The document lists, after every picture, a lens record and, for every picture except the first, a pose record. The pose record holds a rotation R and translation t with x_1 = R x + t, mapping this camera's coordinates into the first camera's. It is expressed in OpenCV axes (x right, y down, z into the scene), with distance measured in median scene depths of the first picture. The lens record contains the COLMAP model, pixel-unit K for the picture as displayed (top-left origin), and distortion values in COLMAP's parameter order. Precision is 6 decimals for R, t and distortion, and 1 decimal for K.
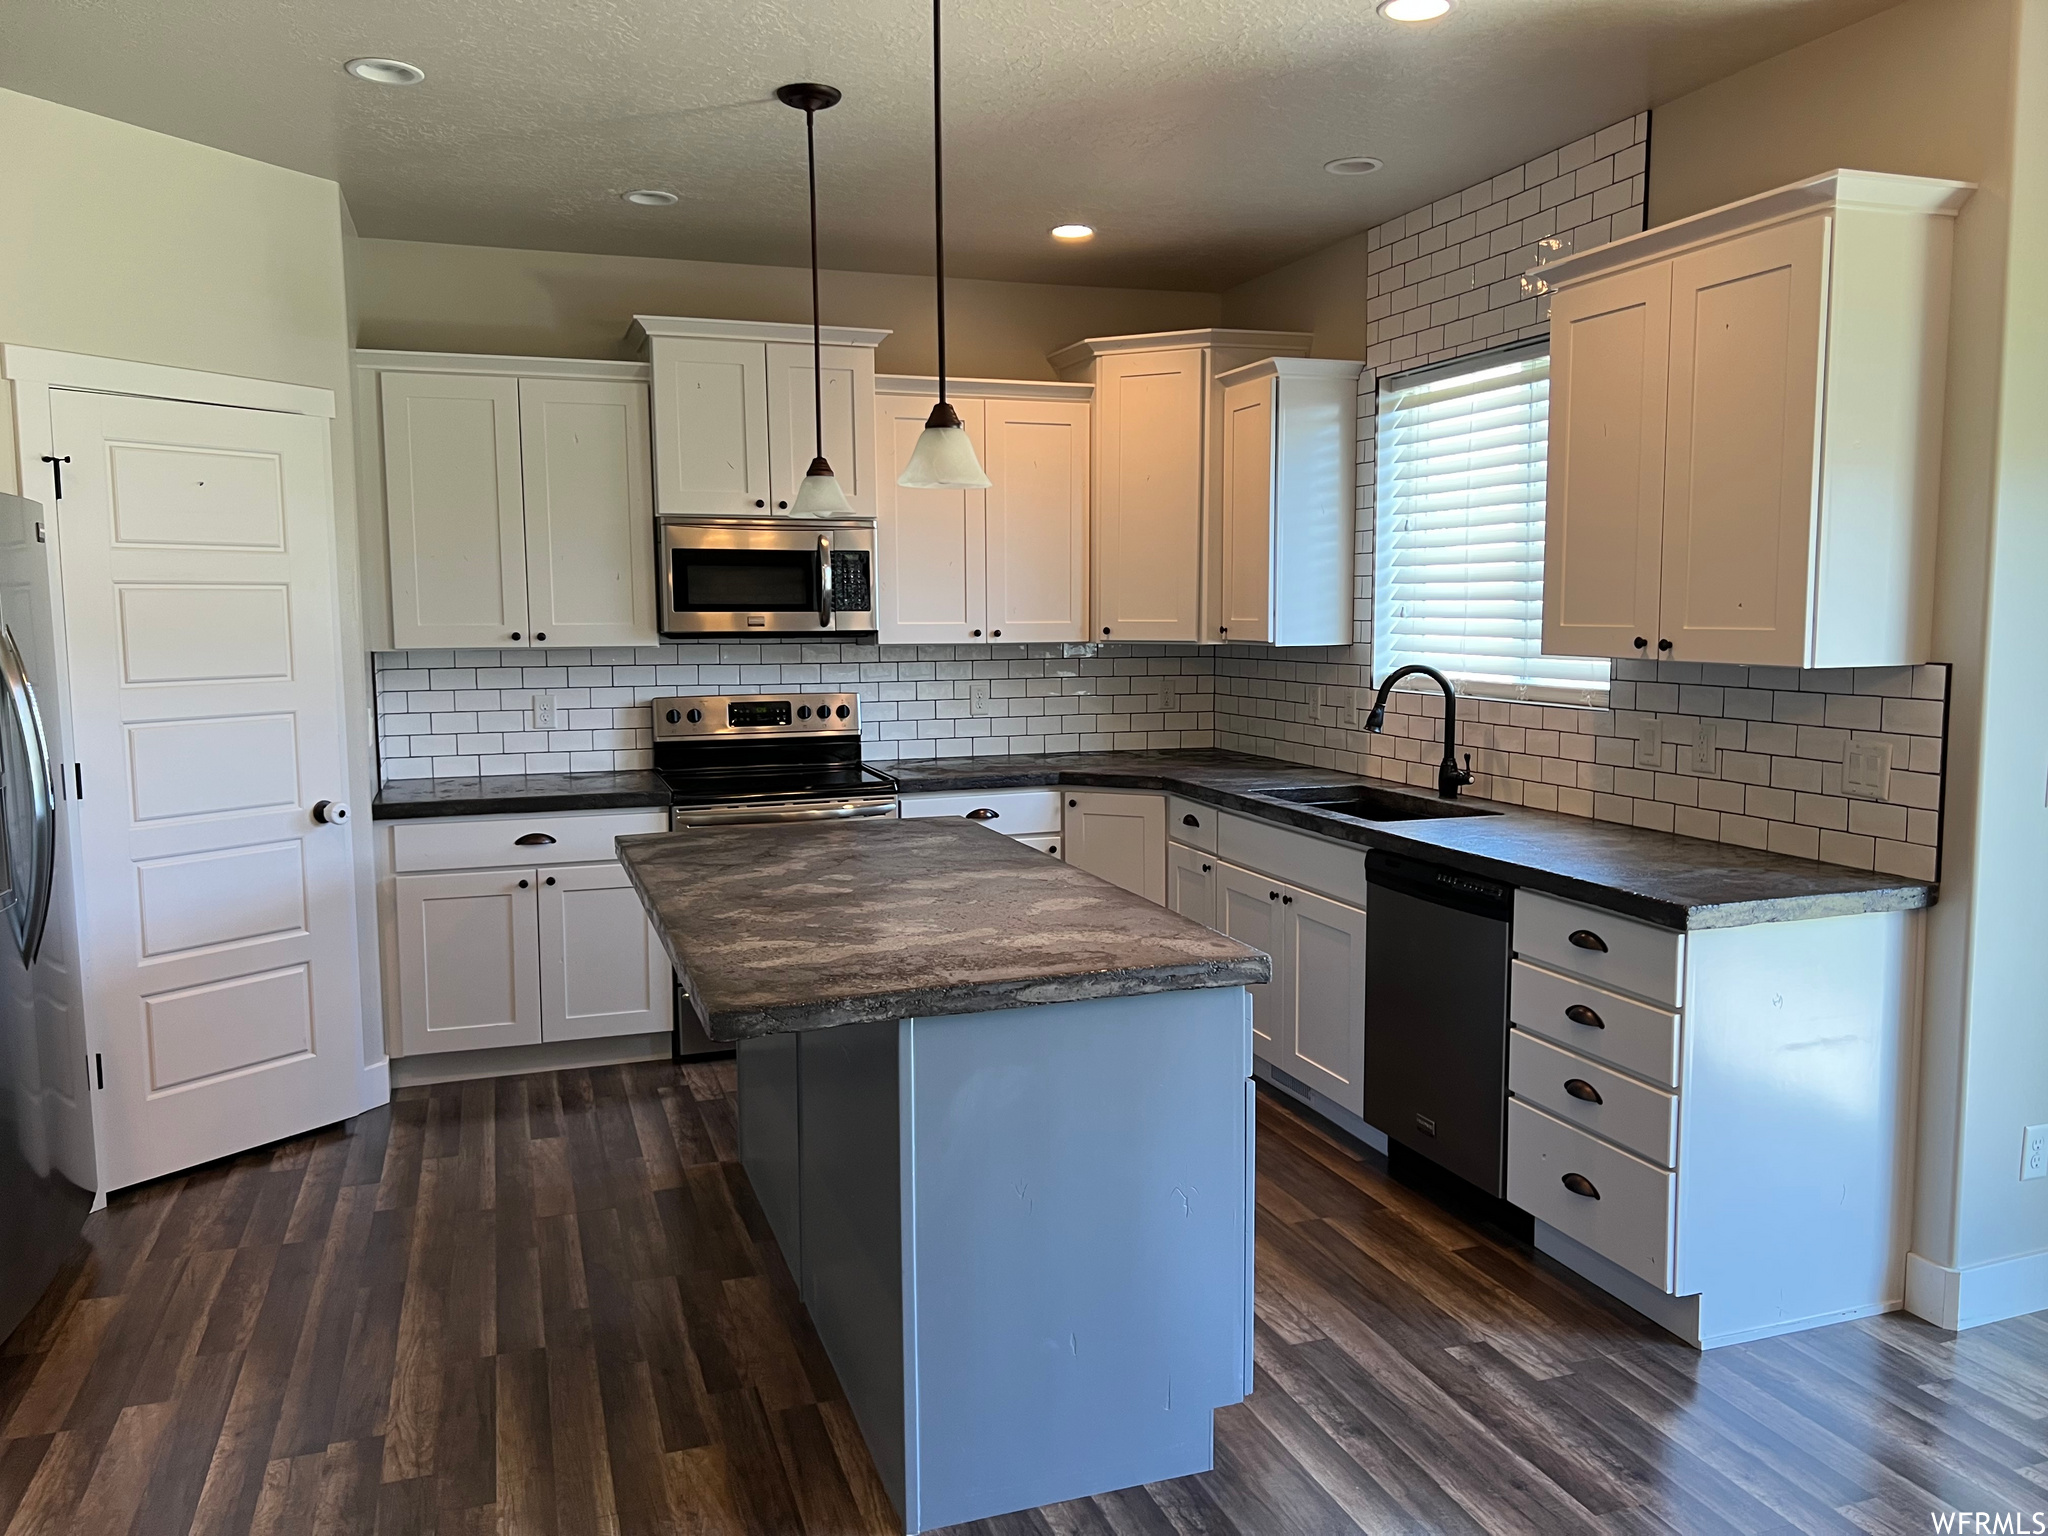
lens RADIAL K [[1552.3, 0, 1031.4], [0, 1552.3, 769.5], [0, 0, 1]] dist [0.058291, -0.031450]
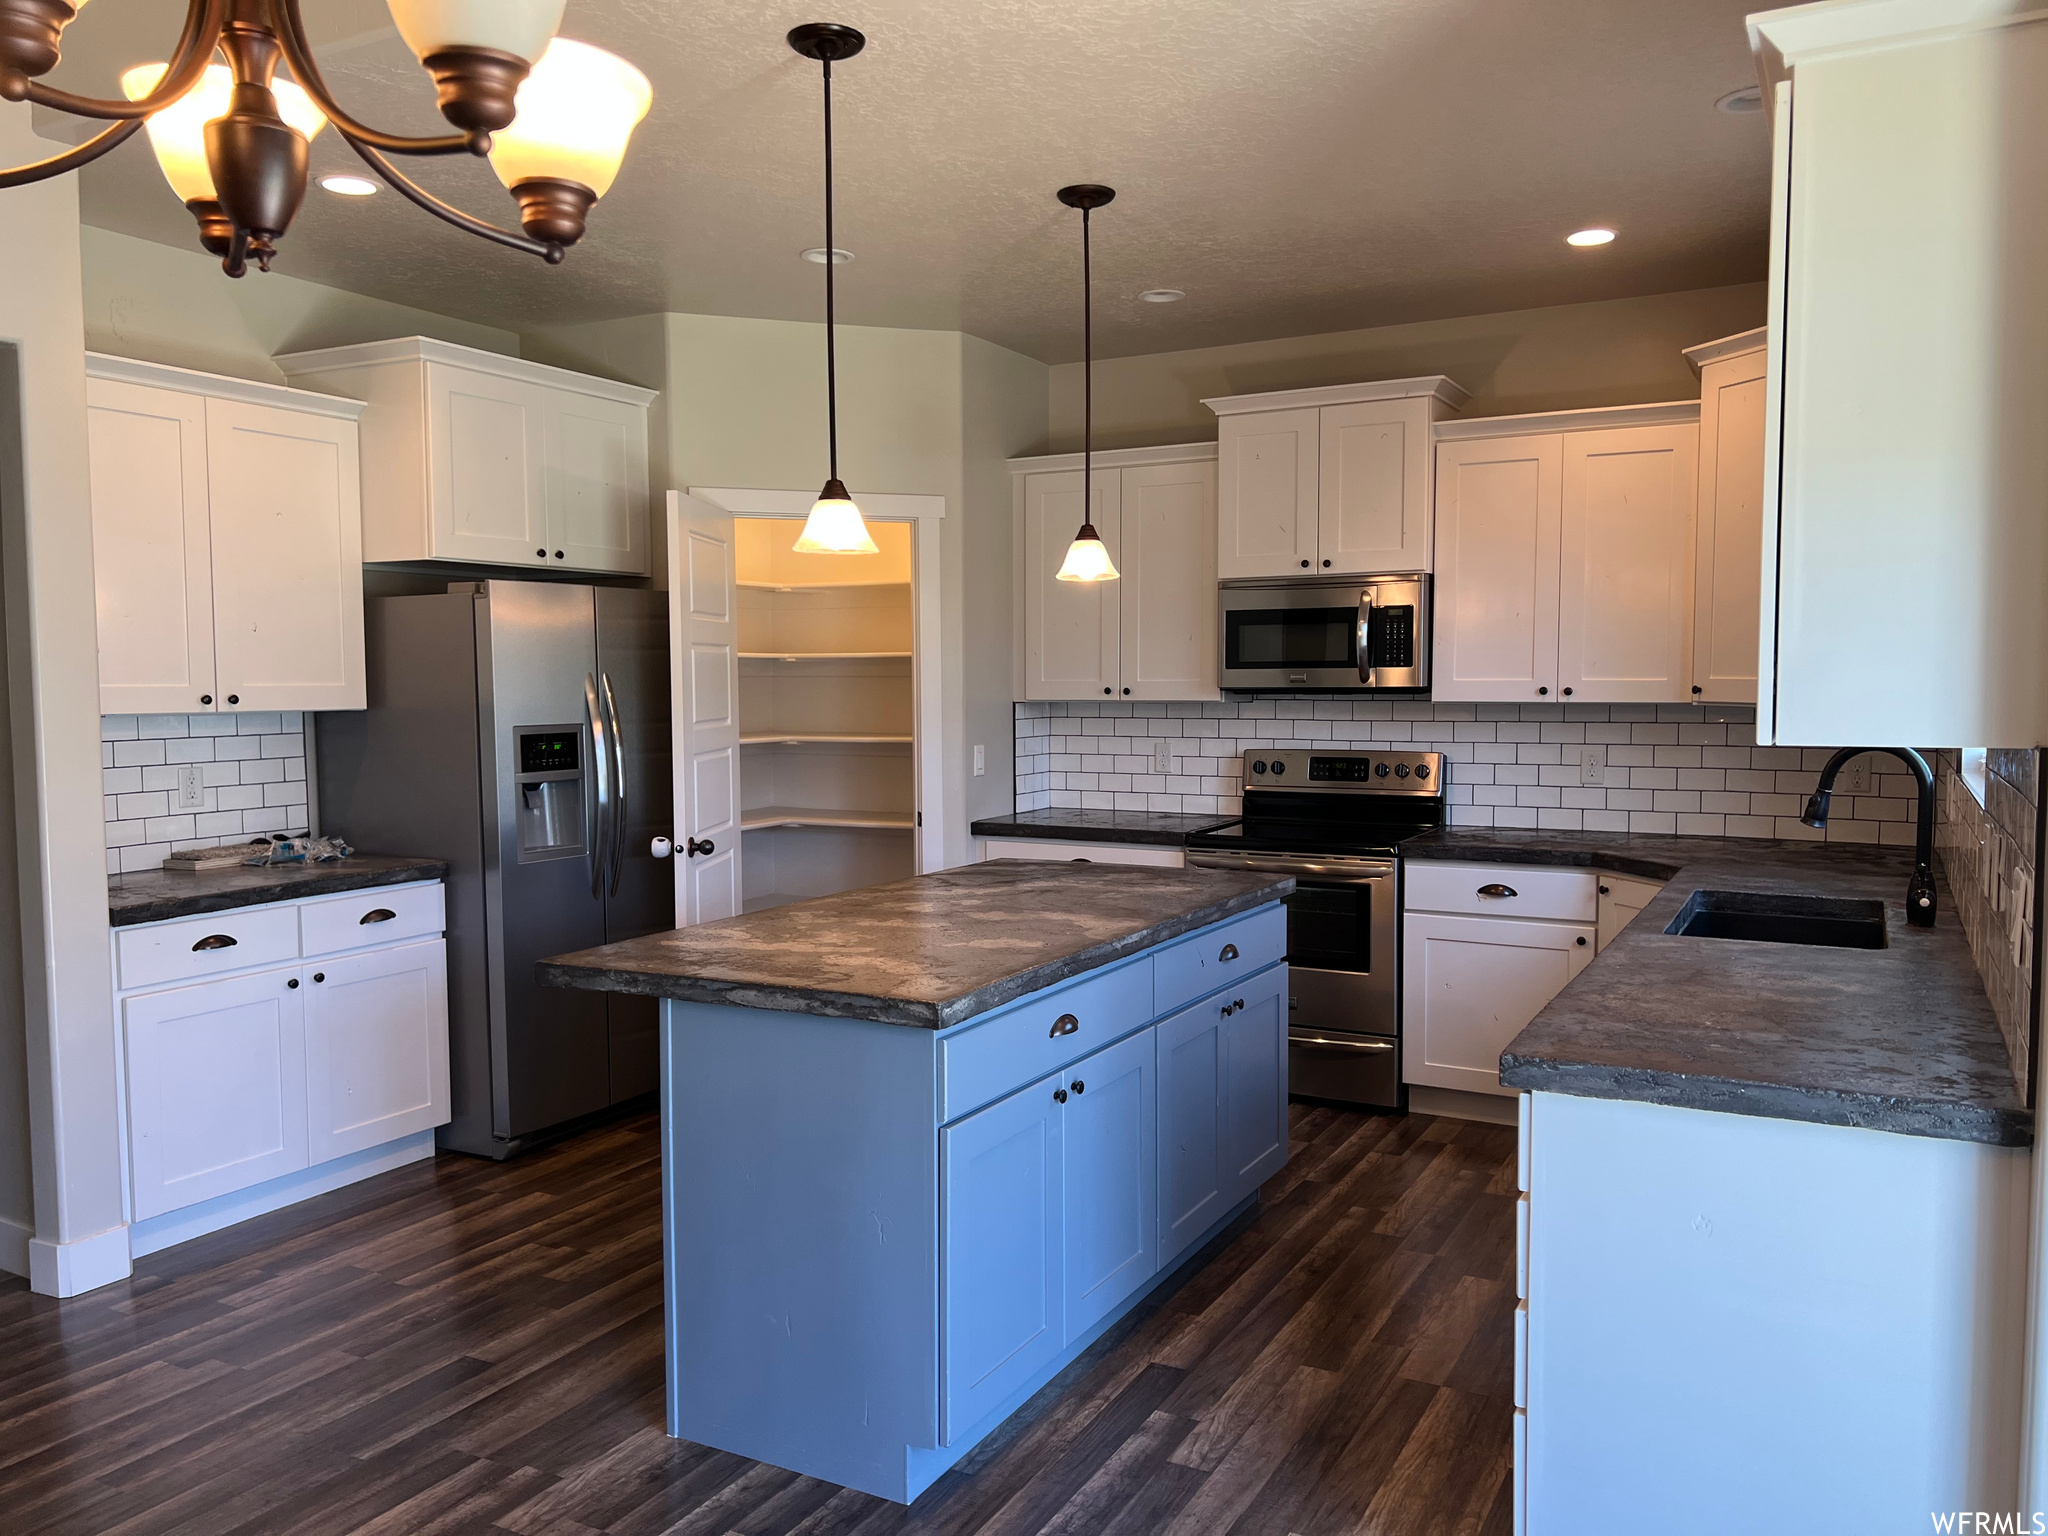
lens RADIAL K [[1552.3, 0, 1021.5], [0, 1552.3, 776.0], [0, 0, 1]] dist [0.058291, -0.031450]
pose [[0.665781, 0.050895, -0.744410, 0.464592], [-0.077962, 0.996955, -0.001567, -0.014489], [0.742063, 0.059079, 0.667722, 0.180832]]
